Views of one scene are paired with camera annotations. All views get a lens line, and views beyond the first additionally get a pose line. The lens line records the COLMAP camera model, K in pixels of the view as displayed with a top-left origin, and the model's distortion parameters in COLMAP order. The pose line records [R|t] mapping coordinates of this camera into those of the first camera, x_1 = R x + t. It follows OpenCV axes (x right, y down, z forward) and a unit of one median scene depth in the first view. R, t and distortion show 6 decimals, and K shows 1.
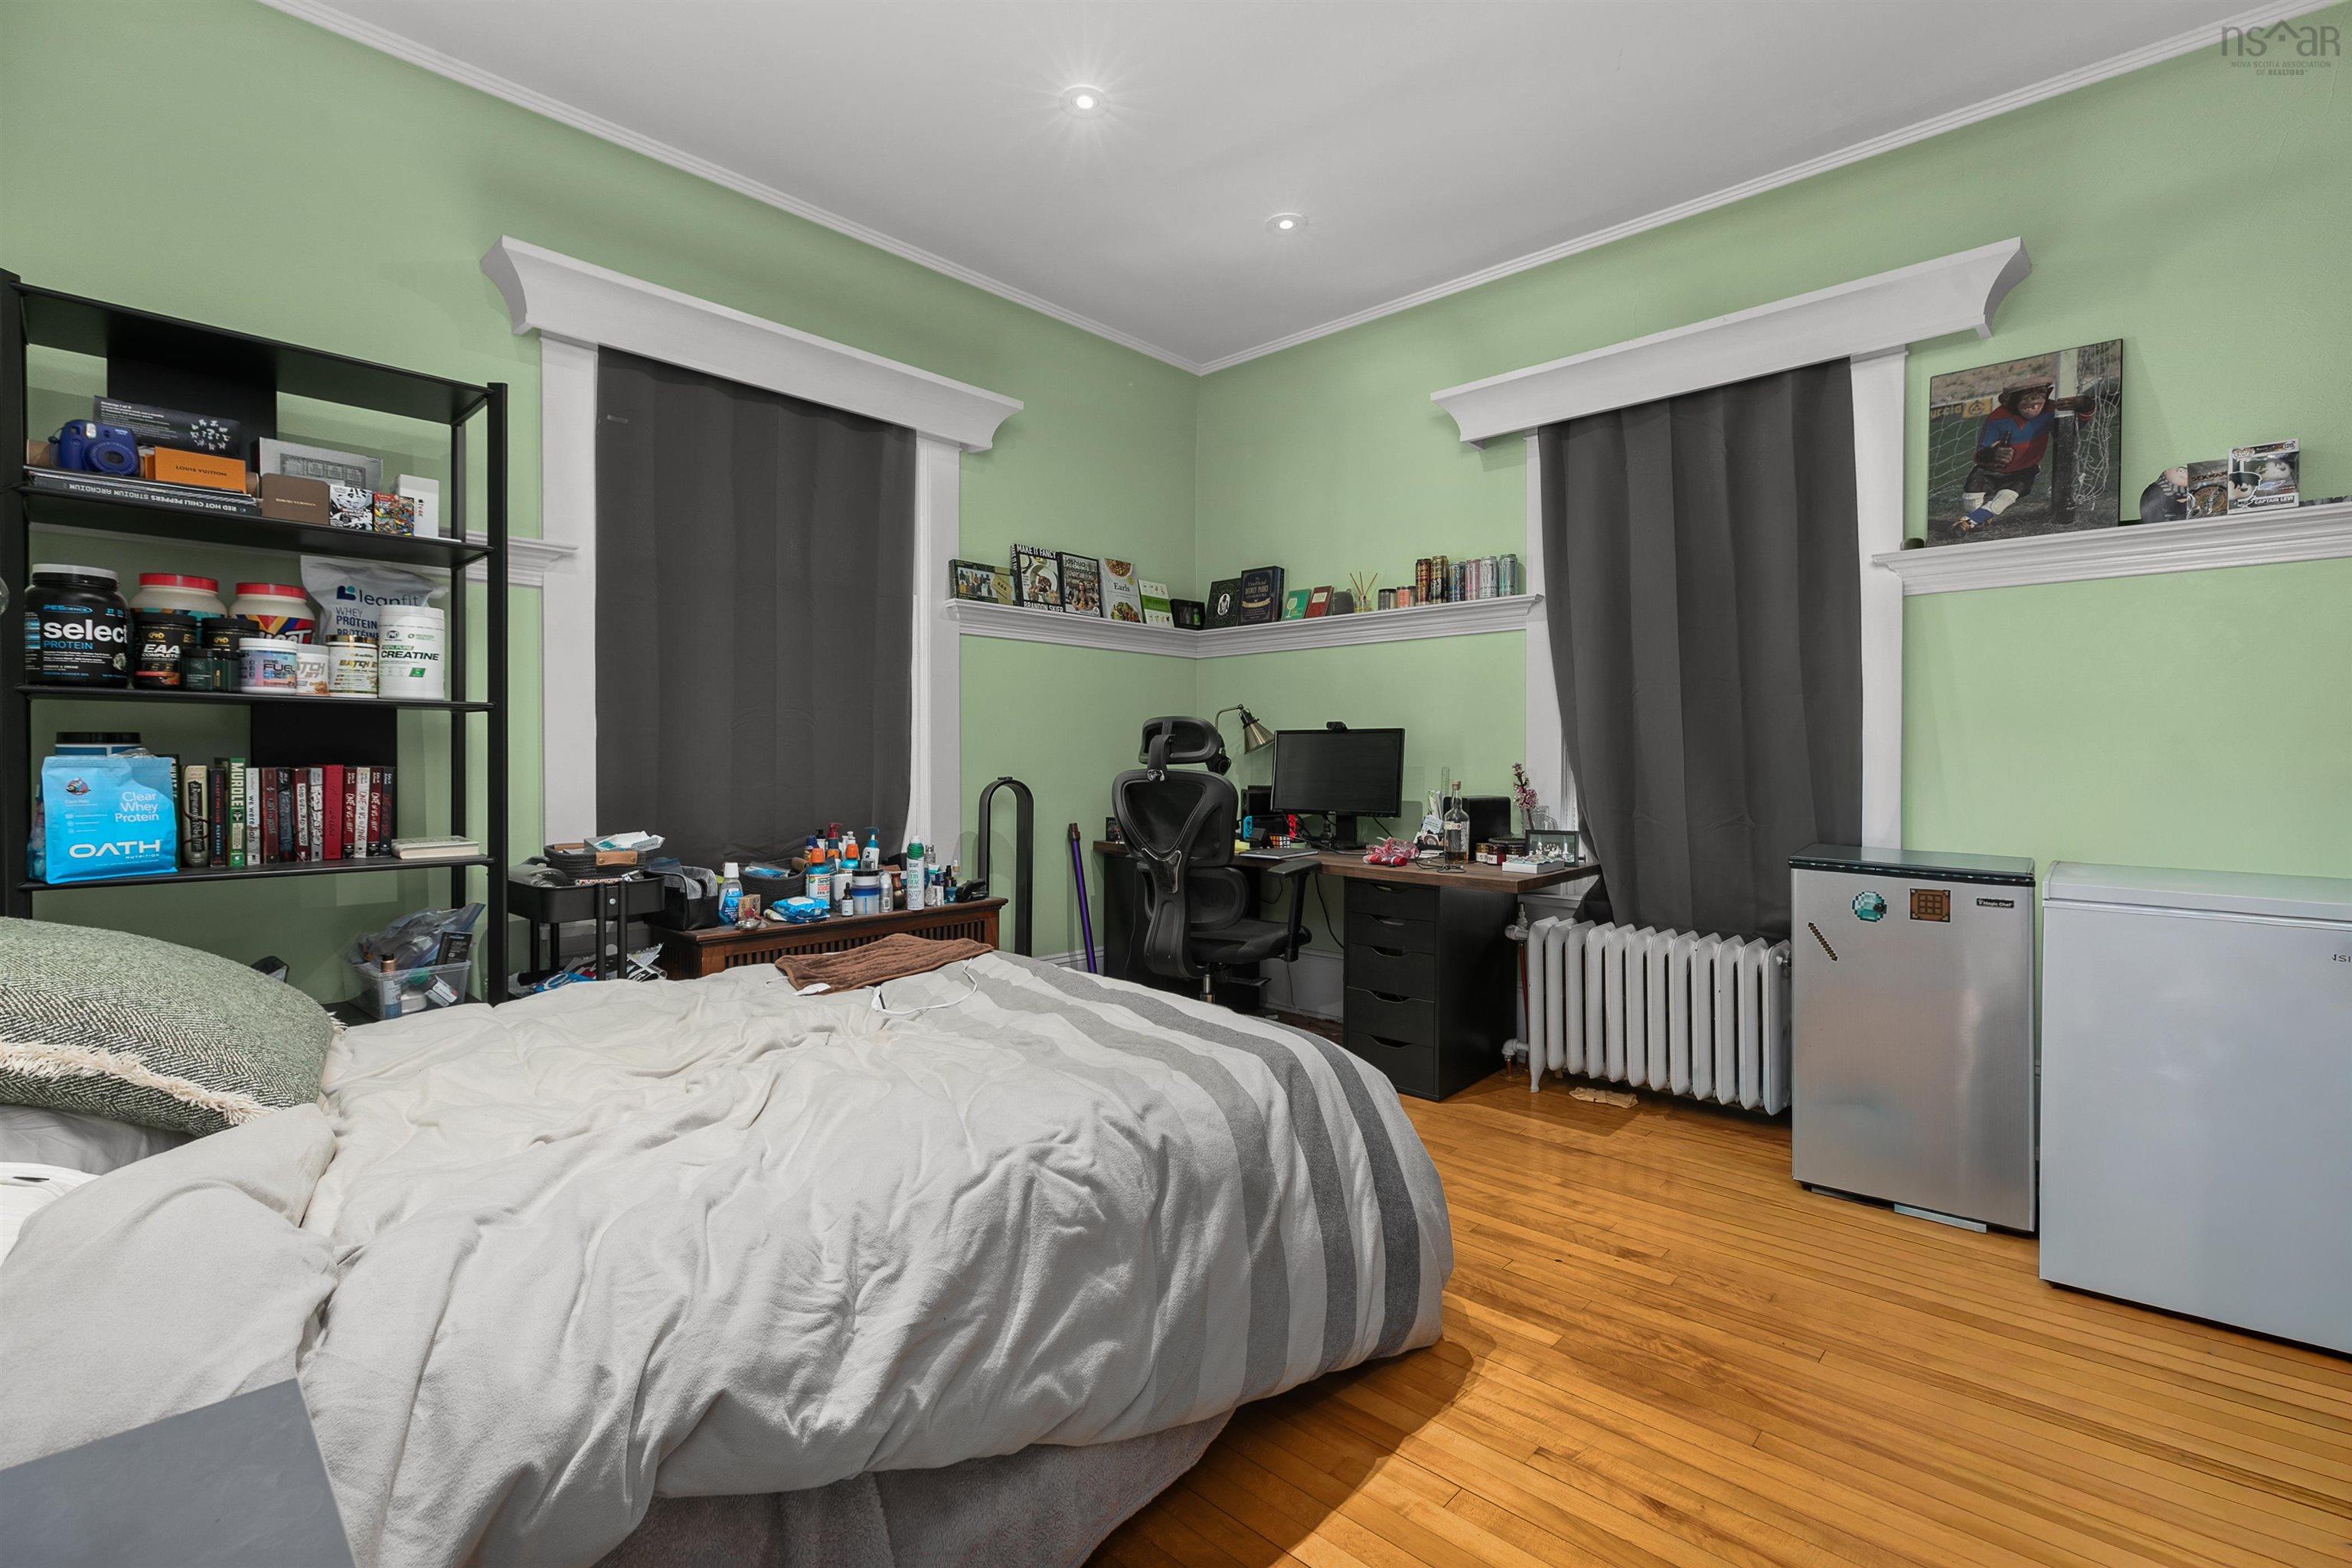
lens RADIAL K [[1041.9, 0, 1173.5], [0, 1041.9, 773.7], [0, 0, 1]] dist [0.001208, 0.000228]
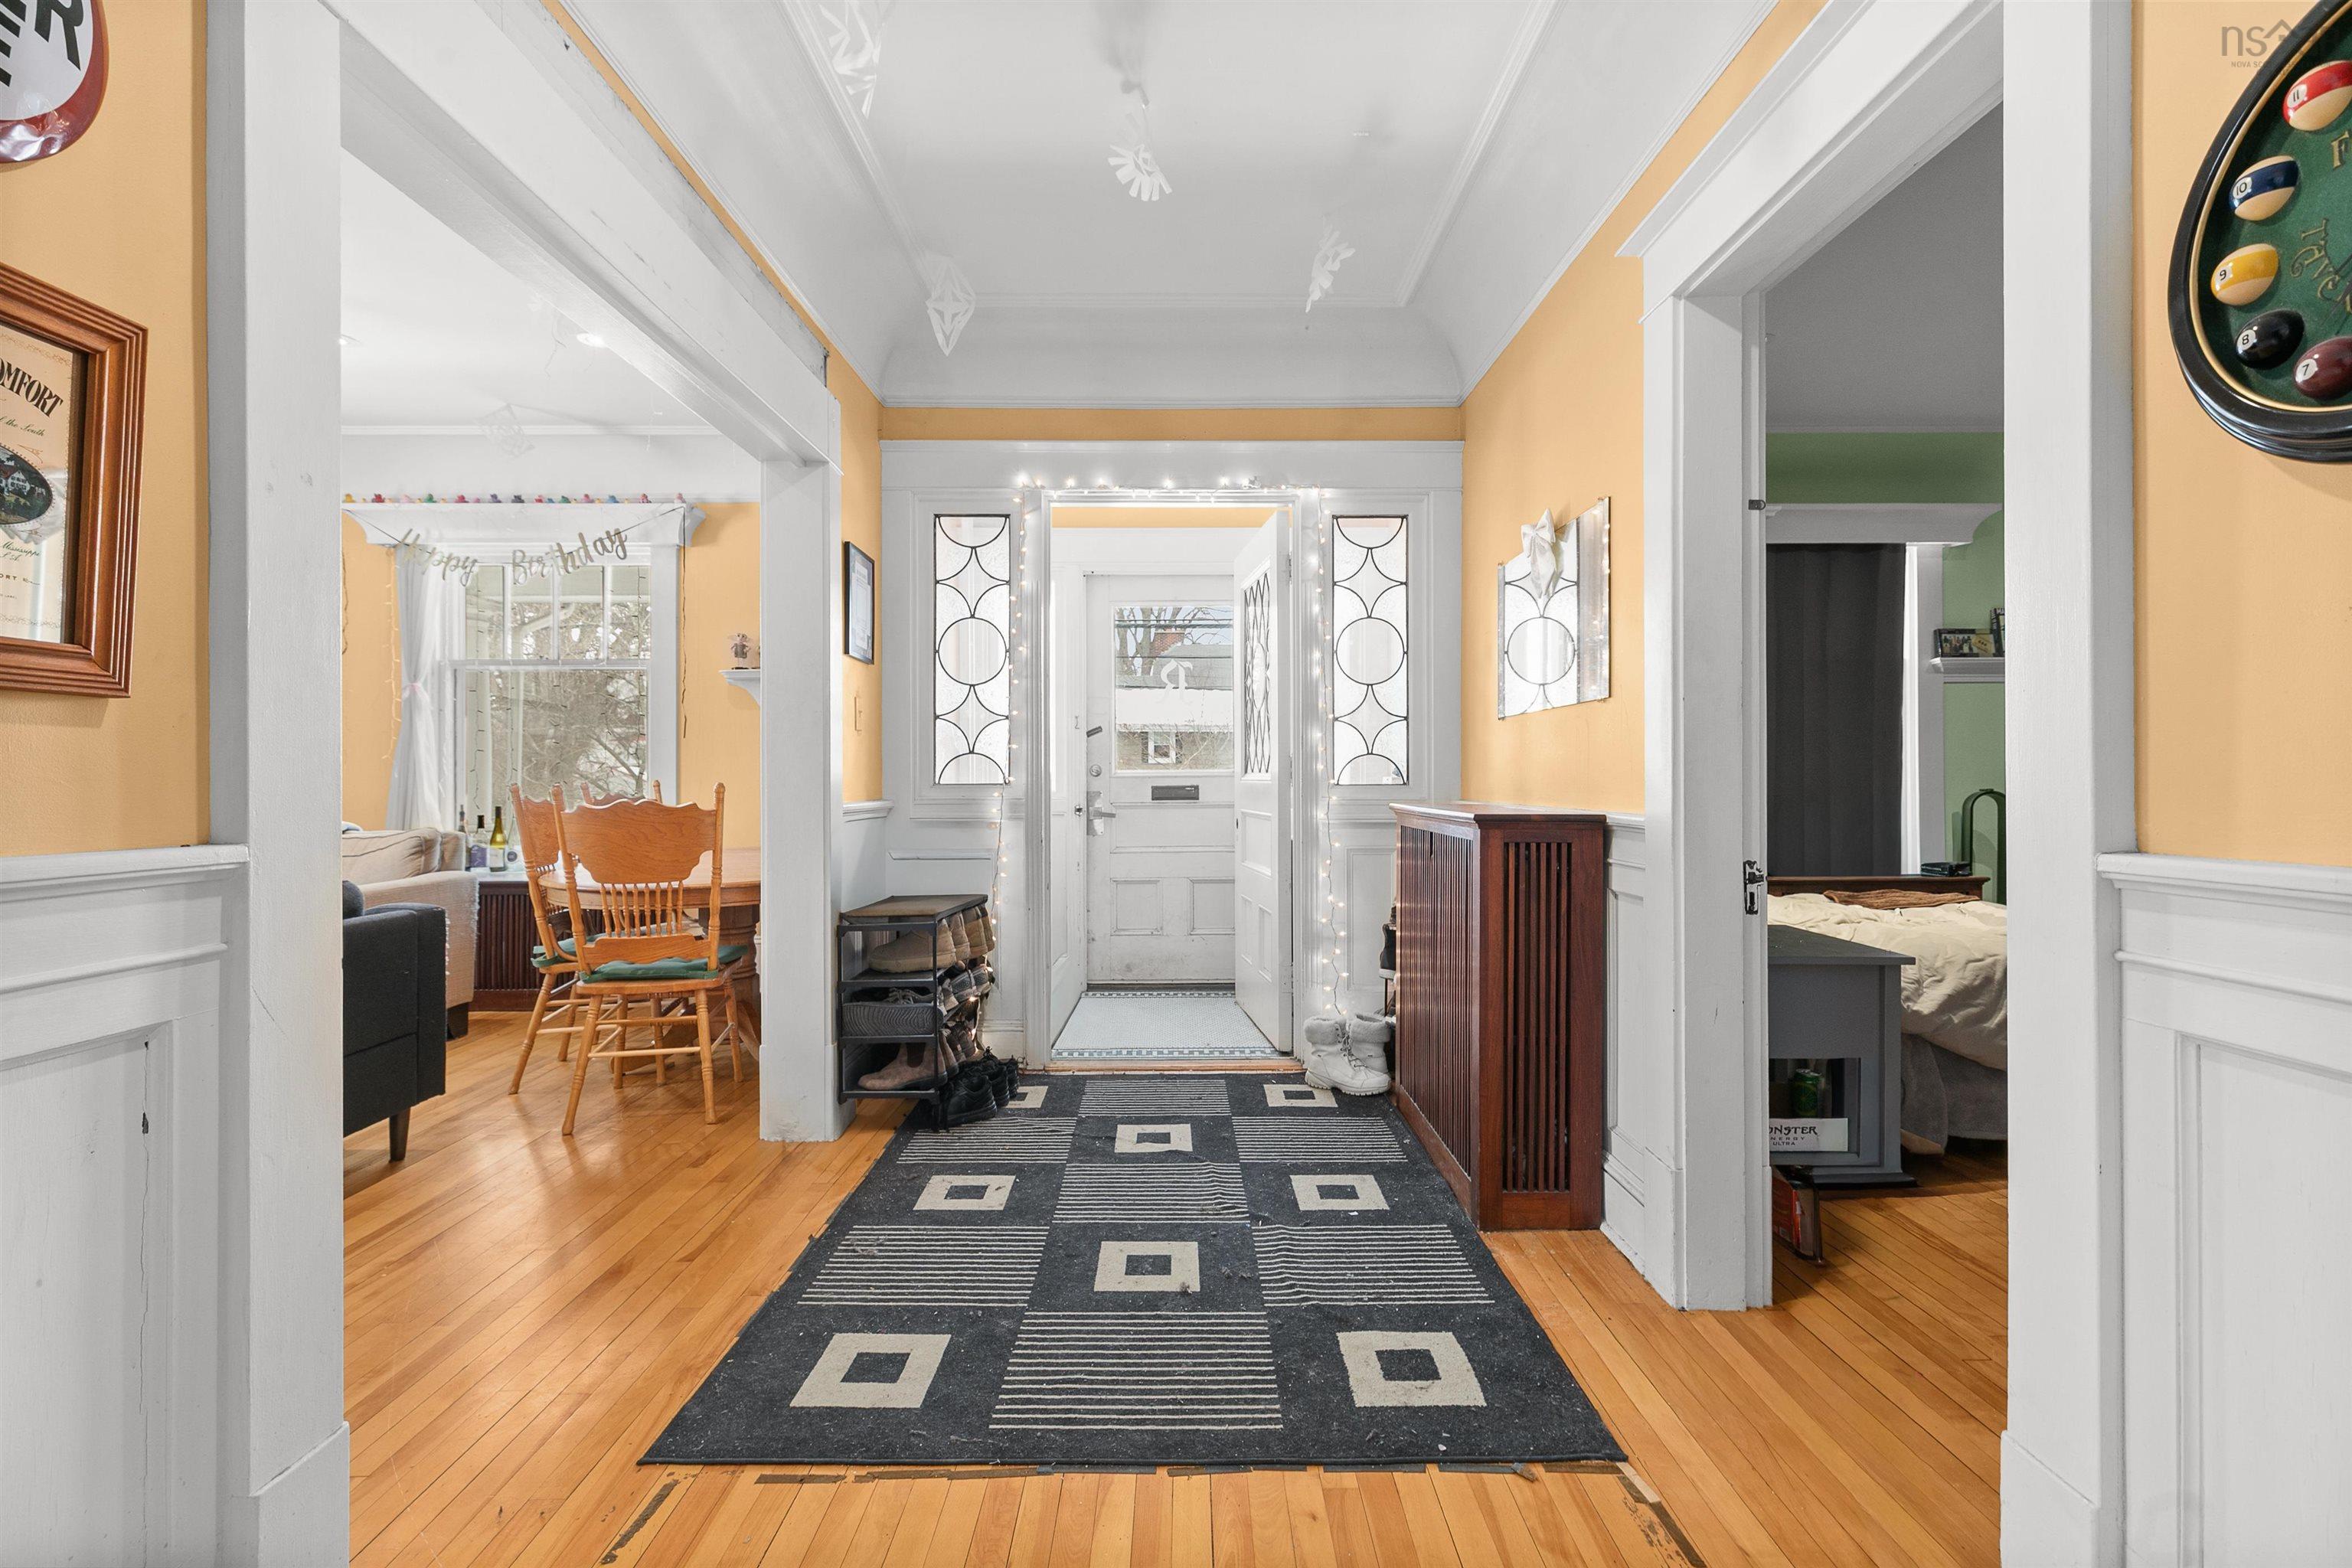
lens RADIAL K [[1041.9, 0, 1173.5], [0, 1041.9, 773.7], [0, 0, 1]] dist [0.001208, 0.000228]
pose [[0.685095, -0.006232, -0.728427, 0.098897], [-0.005341, 0.999894, -0.013578, 0.007874], [0.728434, 0.013192, 0.684989, -0.679919]]
